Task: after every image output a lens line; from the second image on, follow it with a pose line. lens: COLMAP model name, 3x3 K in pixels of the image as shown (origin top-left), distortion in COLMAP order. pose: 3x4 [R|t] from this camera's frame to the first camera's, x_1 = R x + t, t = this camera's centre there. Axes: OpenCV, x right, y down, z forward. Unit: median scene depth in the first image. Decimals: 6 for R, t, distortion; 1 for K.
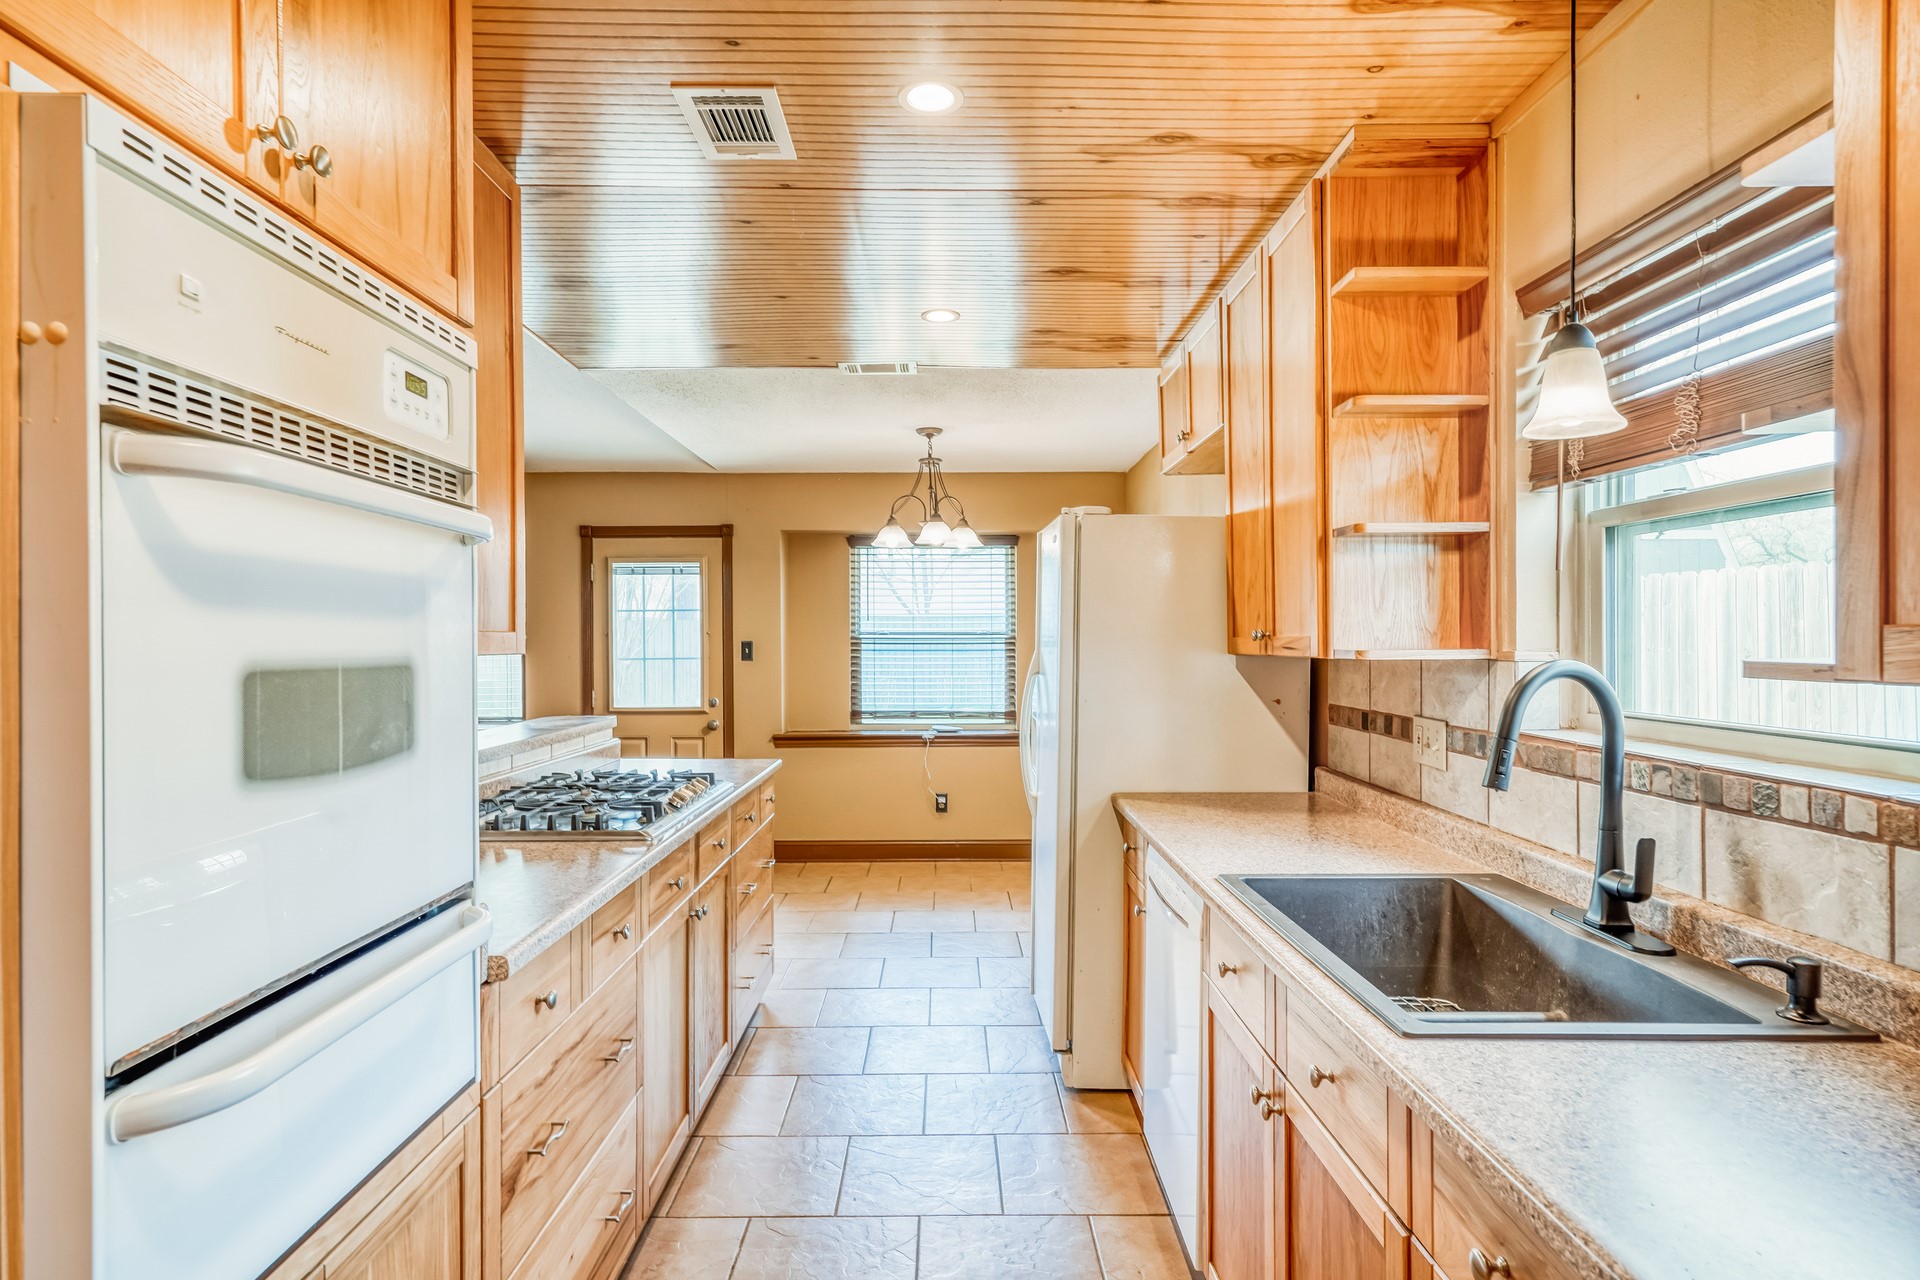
lens RADIAL K [[1029.1, 0, 960.0], [0, 1029.1, 640.0], [0, 0, 1]] dist [-0.047808, 0.026752]
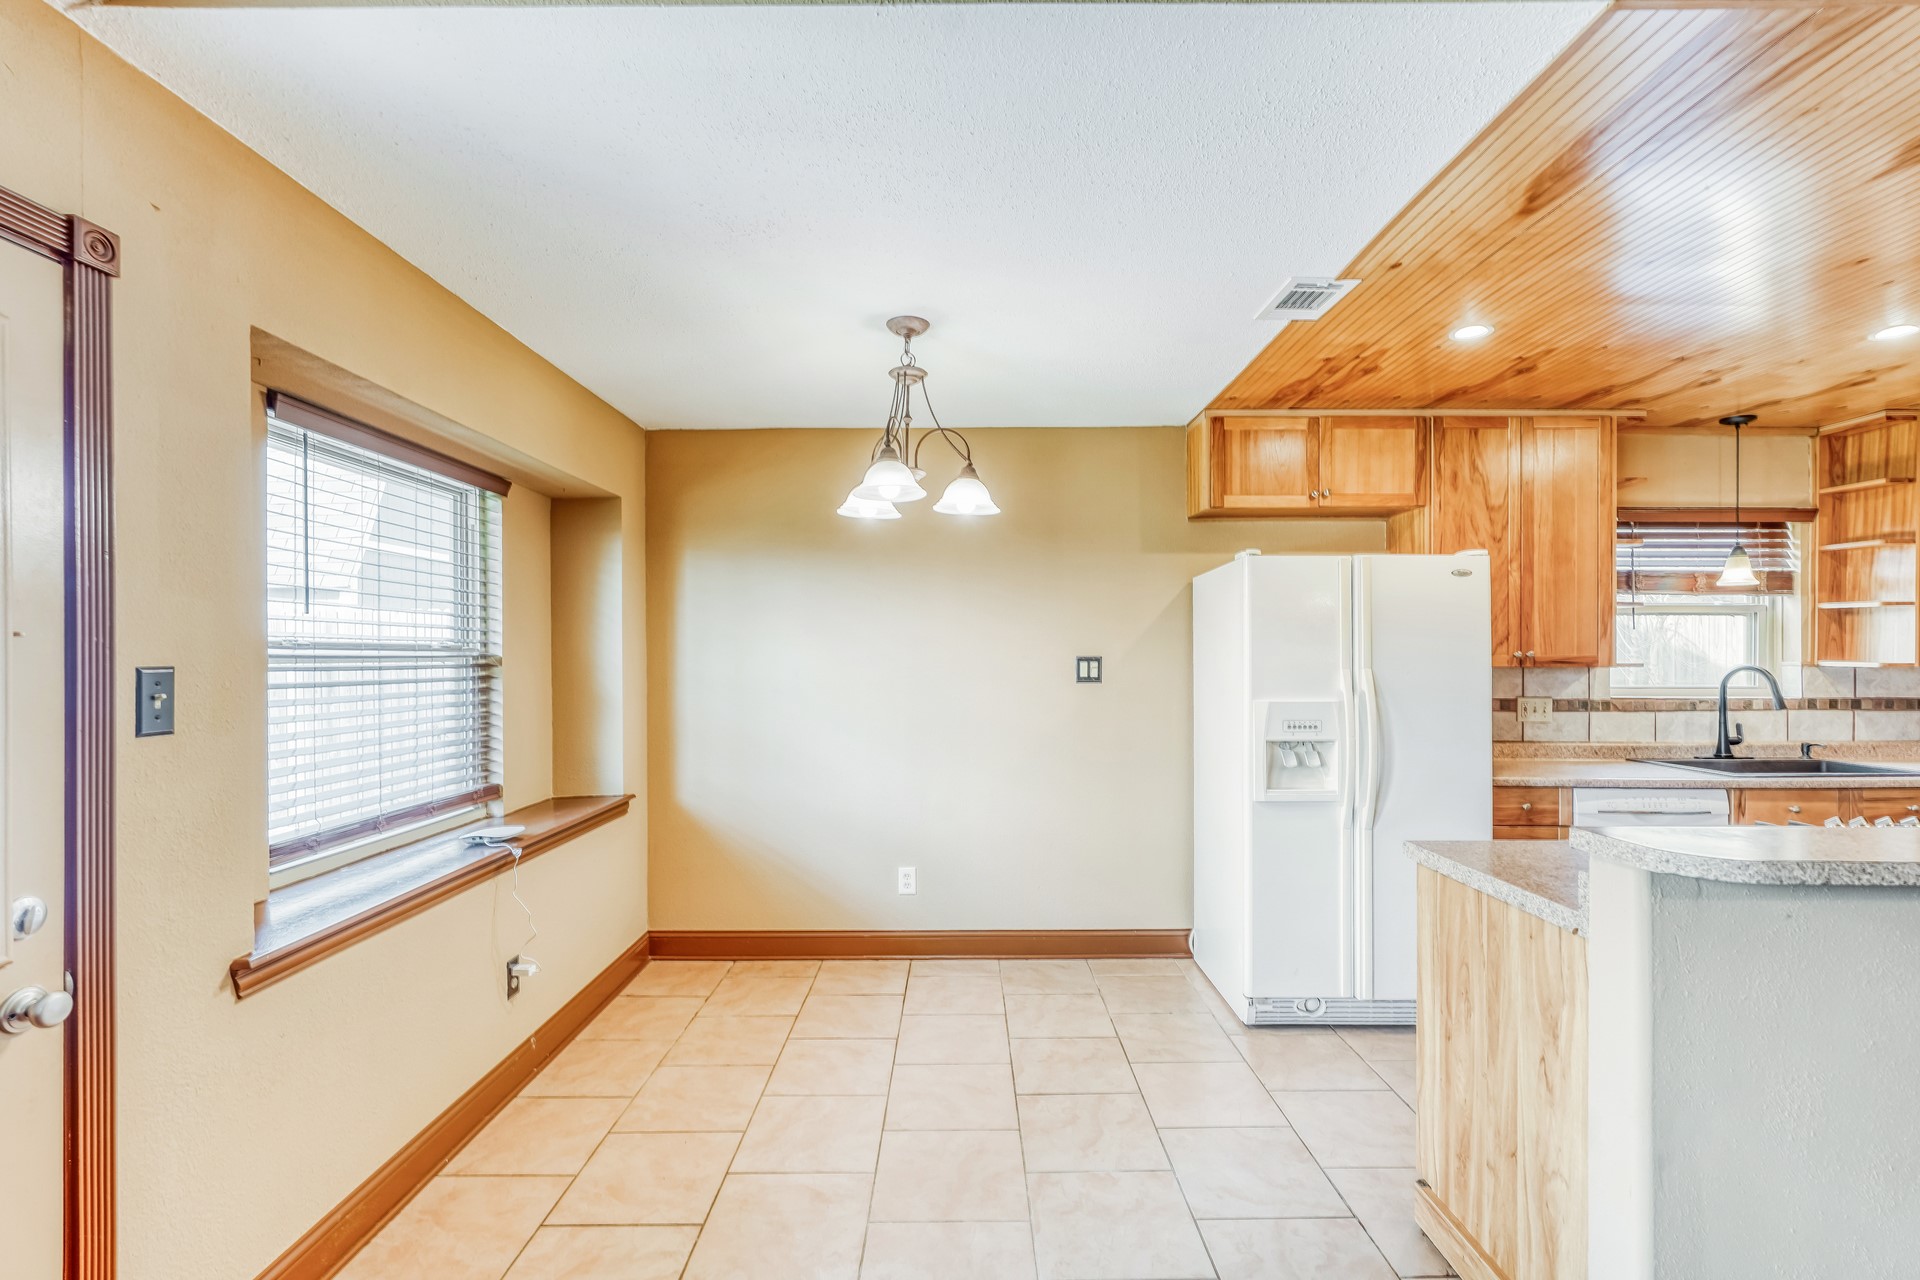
lens RADIAL K [[844.6, 0, 958.3], [0, 844.6, 651.8], [0, 0, 1]] dist [-0.000258, 0.000485]
pose [[0.021562, 0.004520, 0.999757, -1.672440], [0.001888, 0.999988, -0.004562, -0.006172], [-0.999766, 0.001986, 0.021554, 2.938323]]
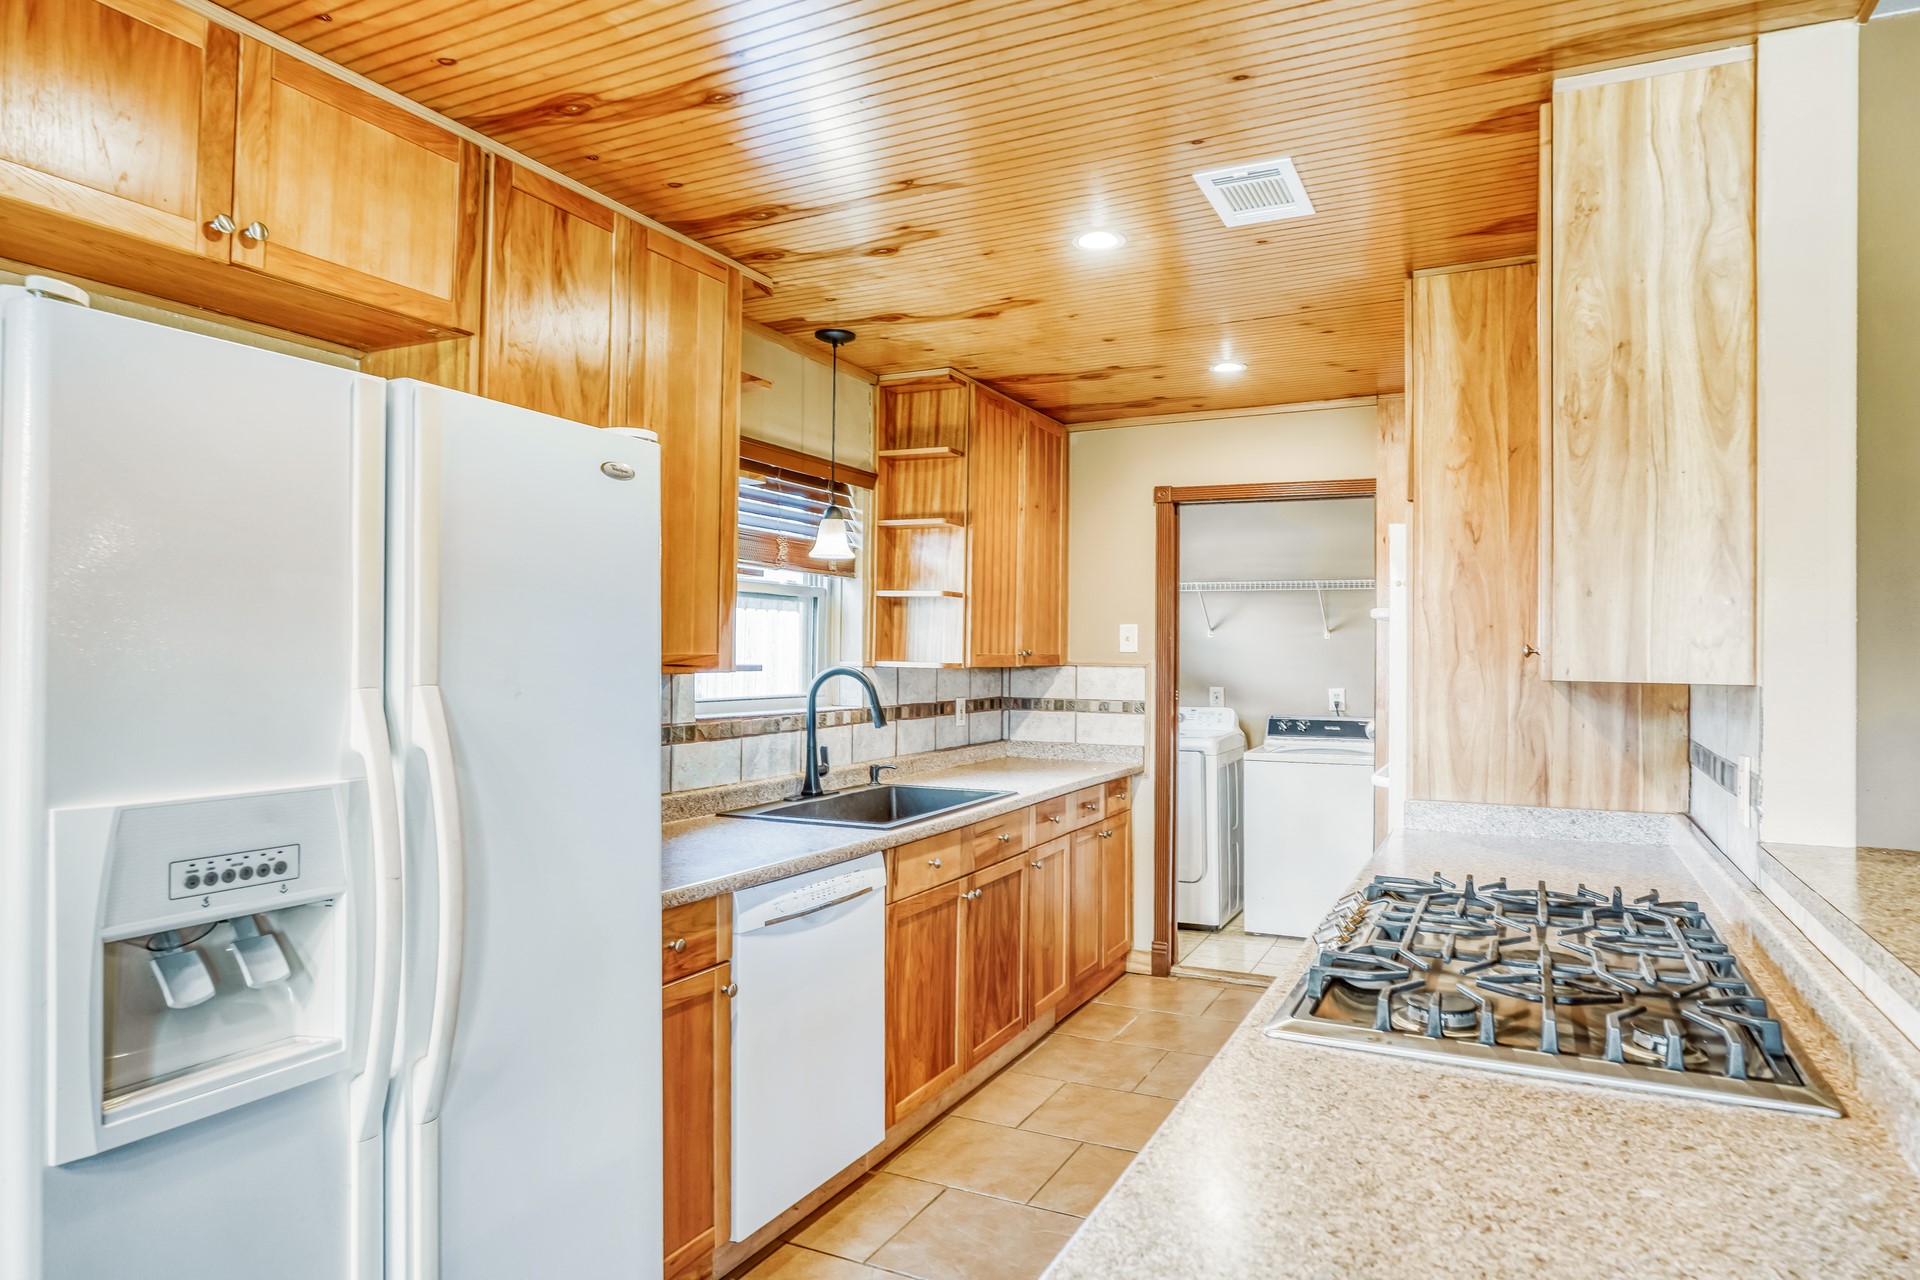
lens RADIAL K [[1029.1, 0, 960.0], [0, 1029.1, 640.0], [0, 0, 1]] dist [-0.047808, 0.026752]
pose [[-0.909712, -0.000499, 0.415240, -0.446093], [-0.006218, 0.999904, -0.012421, -0.007495], [-0.415194, -0.013882, -0.909627, 2.633869]]
